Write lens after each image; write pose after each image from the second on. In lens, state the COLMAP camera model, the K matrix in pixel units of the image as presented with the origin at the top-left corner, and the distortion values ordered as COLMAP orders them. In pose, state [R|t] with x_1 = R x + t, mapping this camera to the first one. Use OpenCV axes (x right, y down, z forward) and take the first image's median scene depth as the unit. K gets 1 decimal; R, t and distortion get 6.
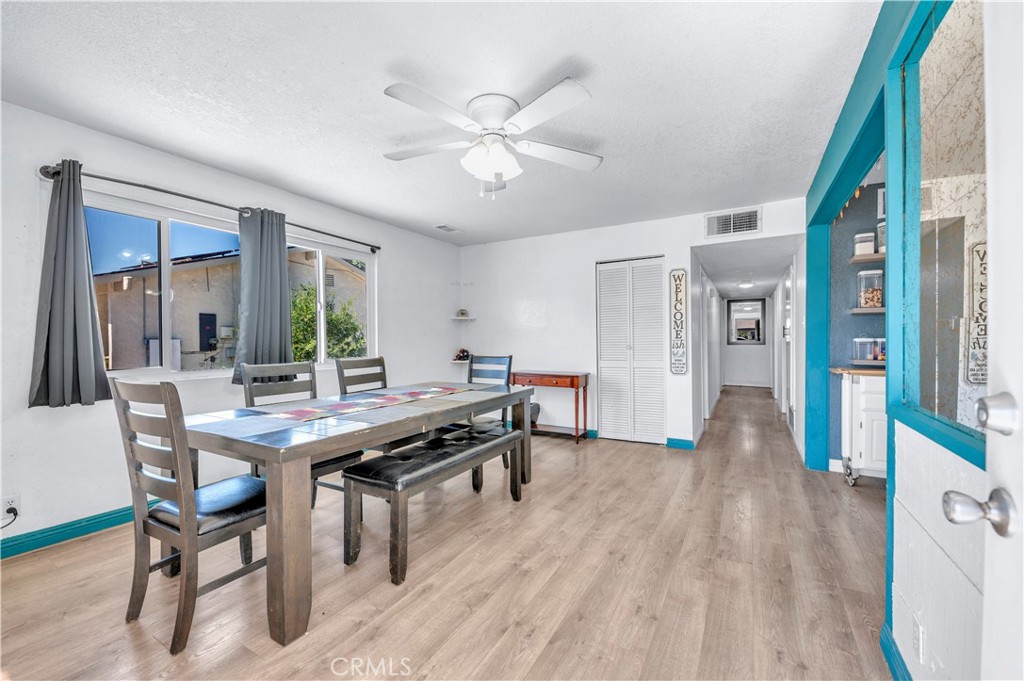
lens RADIAL K [[416.4, 0, 512.0], [0, 416.4, 340.5], [0, 0, 1]] dist [0.000200, -0.000012]
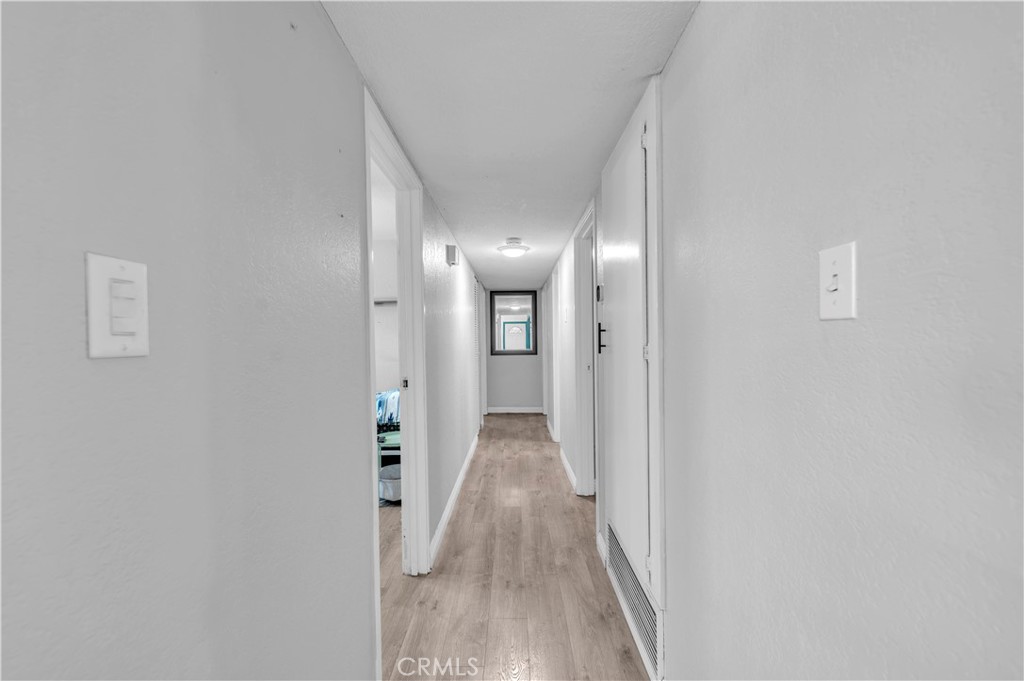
lens RADIAL K [[416.4, 0, 512.0], [0, 416.4, 340.5], [0, 0, 1]] dist [0.000200, -0.000012]
pose [[0.876384, -0.011422, 0.481478, 0.221844], [0.018967, 0.999762, -0.010805, -0.008578], [-0.481240, 0.018601, 0.876391, 0.387590]]
